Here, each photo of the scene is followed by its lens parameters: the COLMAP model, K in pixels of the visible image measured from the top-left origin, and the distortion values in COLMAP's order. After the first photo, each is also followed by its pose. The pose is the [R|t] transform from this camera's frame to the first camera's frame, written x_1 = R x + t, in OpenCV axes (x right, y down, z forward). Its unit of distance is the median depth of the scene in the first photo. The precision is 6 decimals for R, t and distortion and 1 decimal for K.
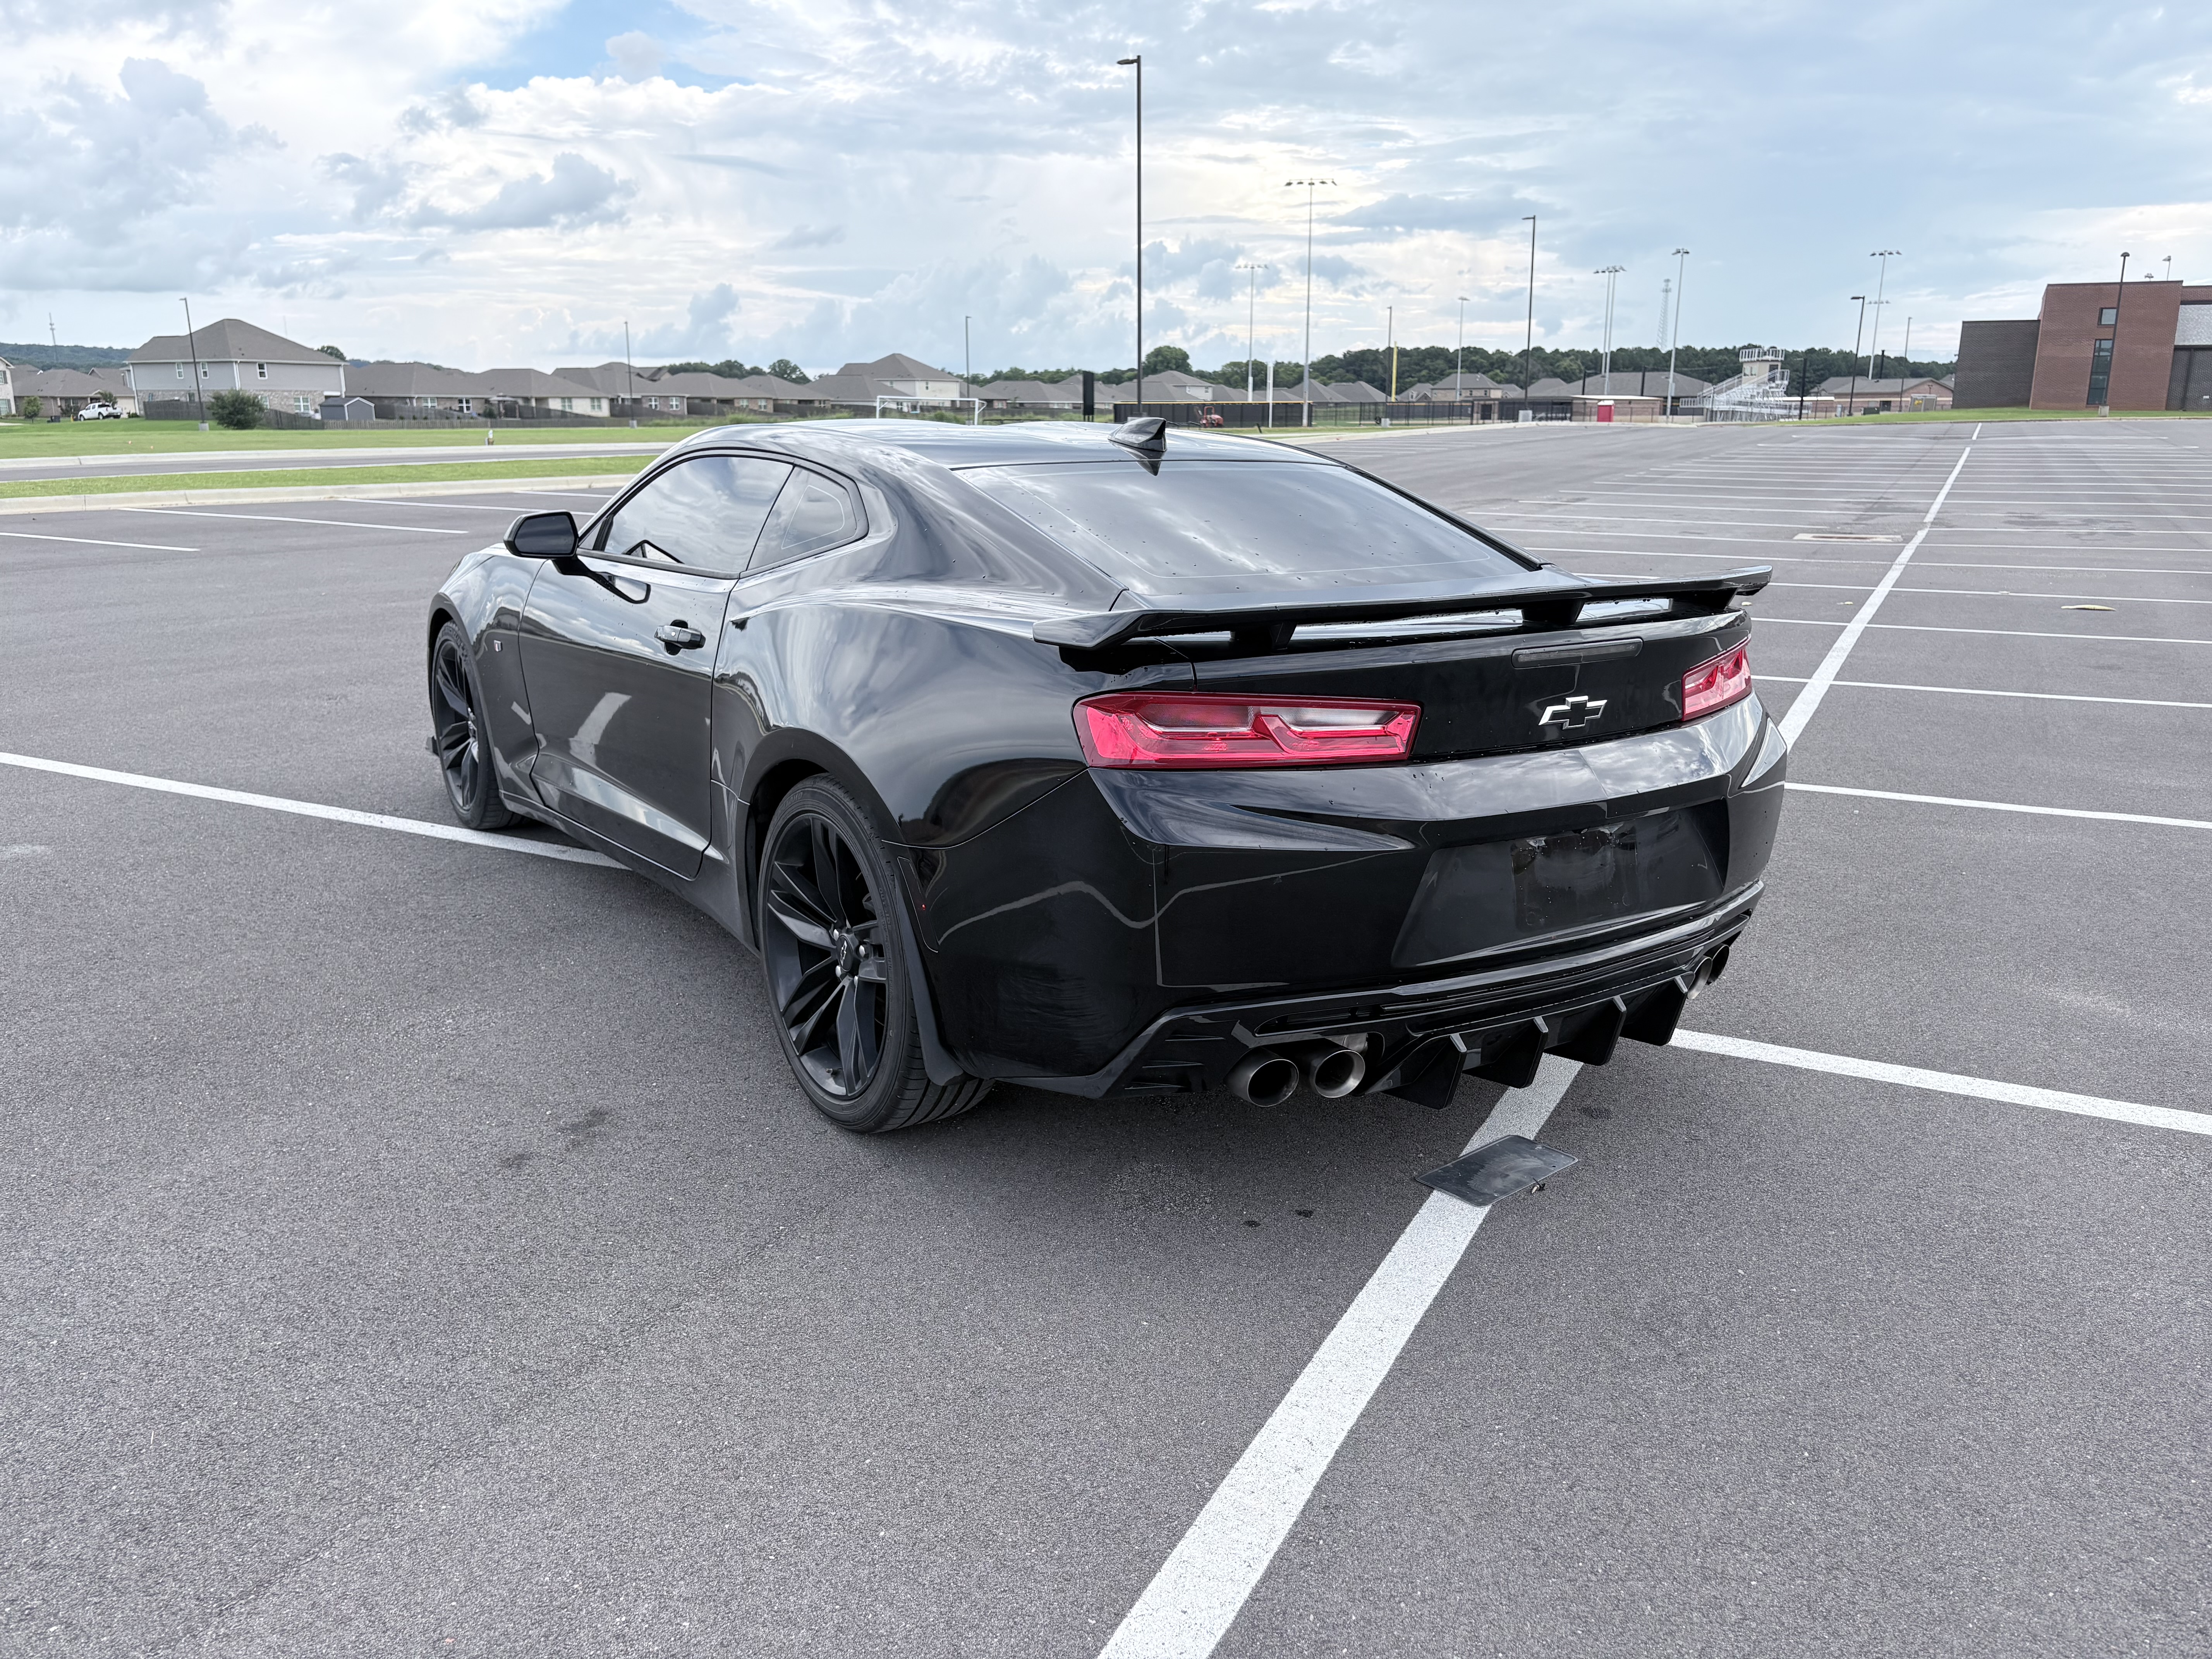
lens RADIAL K [[1687.6, 0, 1109.0], [0, 1687.6, 814.6], [0, 0, 1]] dist [0.052523, -0.056745]
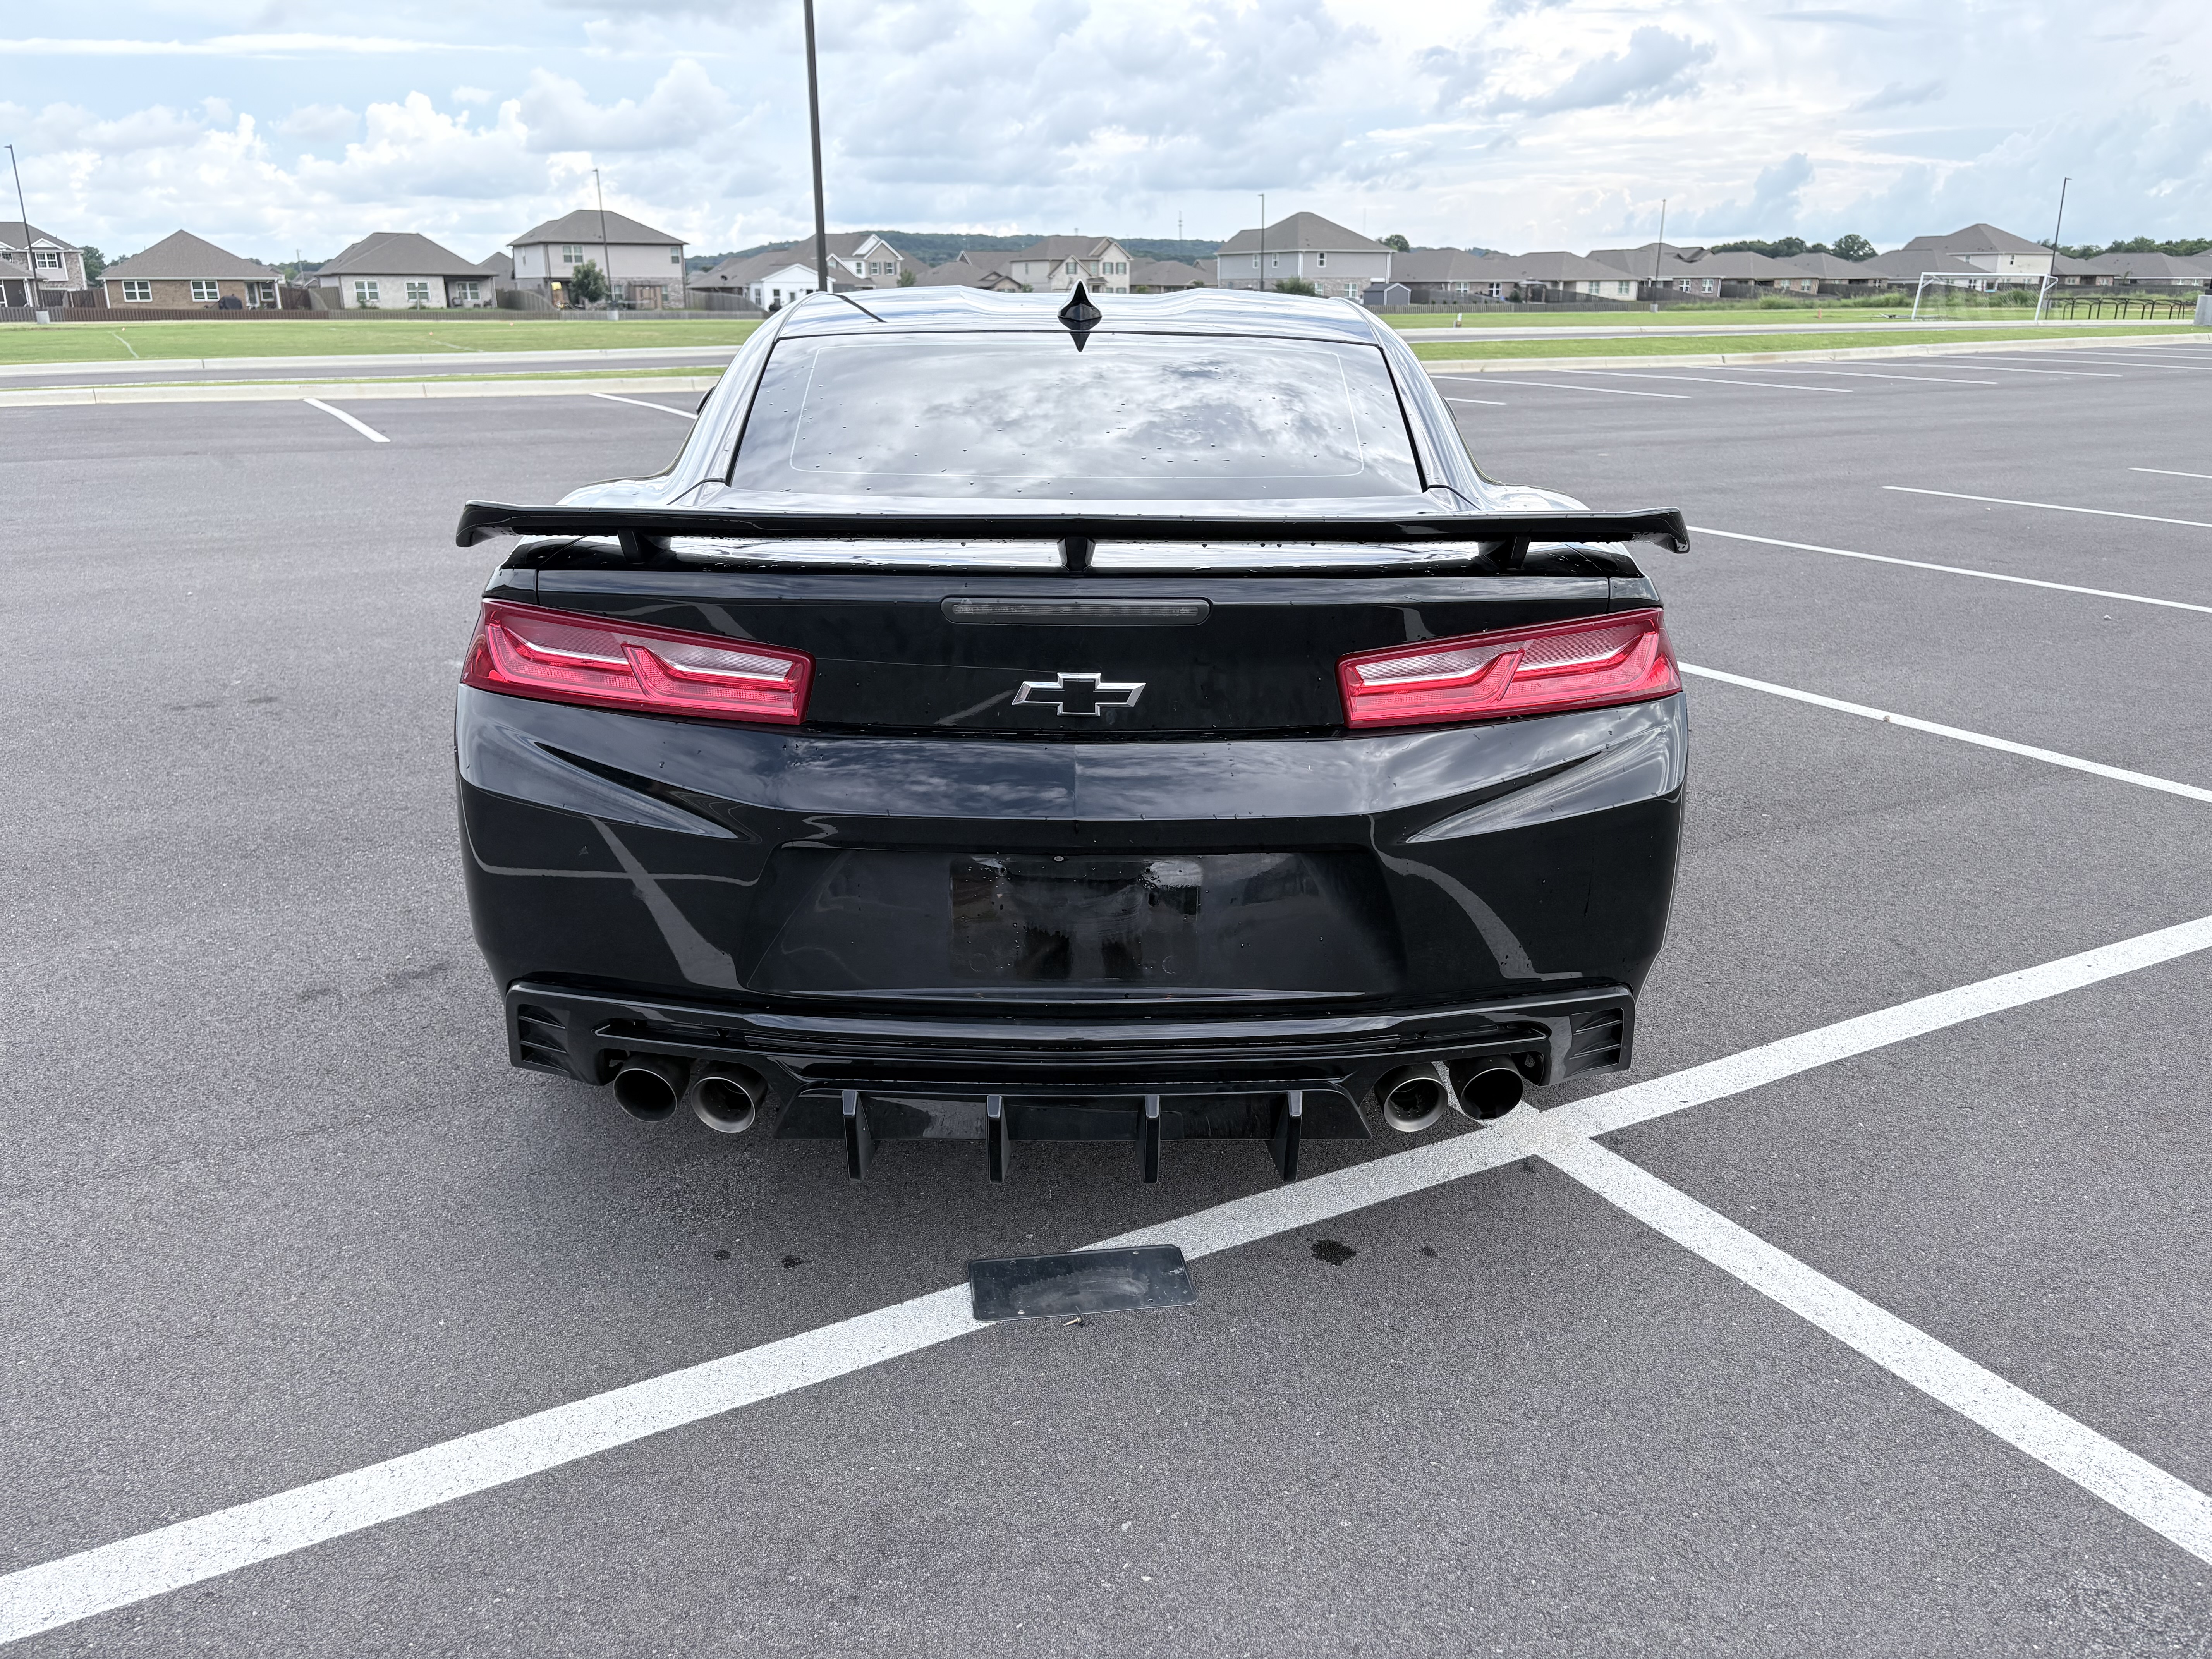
lens RADIAL K [[1687.6, 0, 1129.1], [0, 1687.6, 813.9], [0, 0, 1]] dist [0.052523, -0.056745]
pose [[0.835078, 0.159380, -0.526538, 0.085209], [-0.126067, 0.987085, 0.098845, -0.010520], [0.535491, -0.016165, 0.844386, 0.052033]]
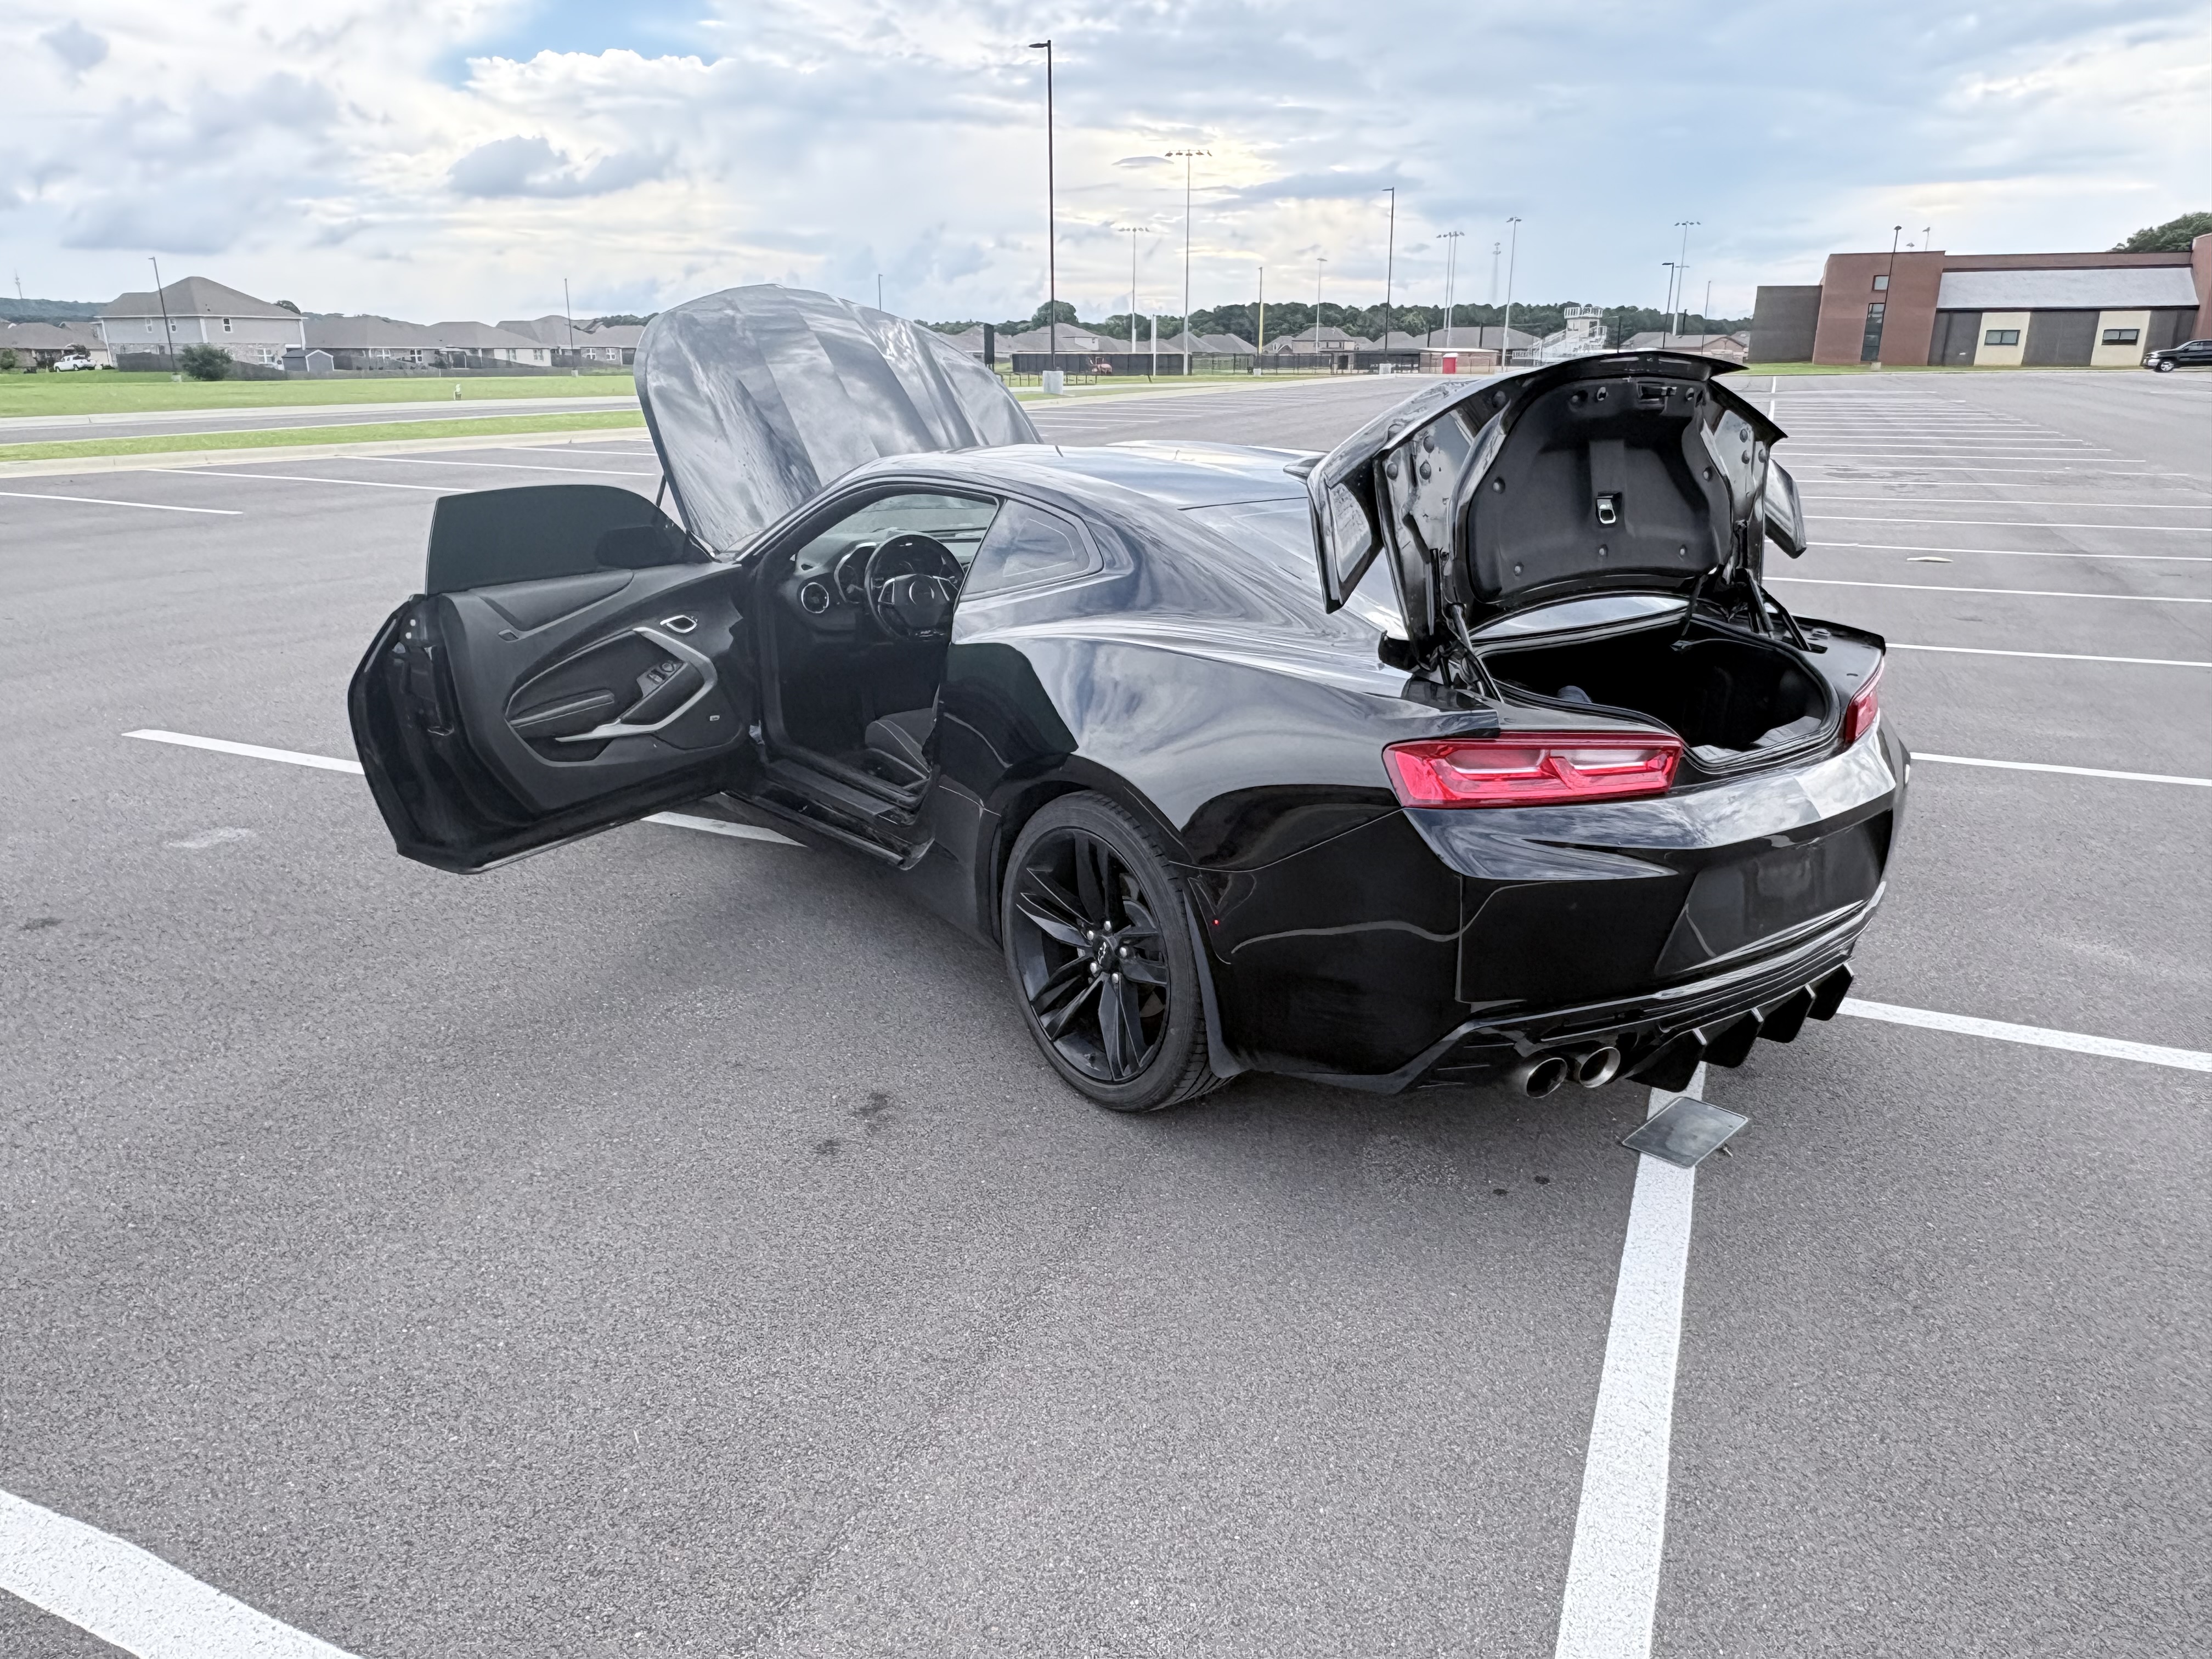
lens RADIAL K [[1506.1, 0, 1085.2], [0, 1506.1, 805.1], [0, 0, 1]] dist [-0.003768, 0.004324]
pose [[0.998369, -0.014592, 0.055191, -0.031971], [0.011509, 0.998377, 0.055774, -0.010150], [-0.055915, -0.055048, 0.996917, 0.002517]]
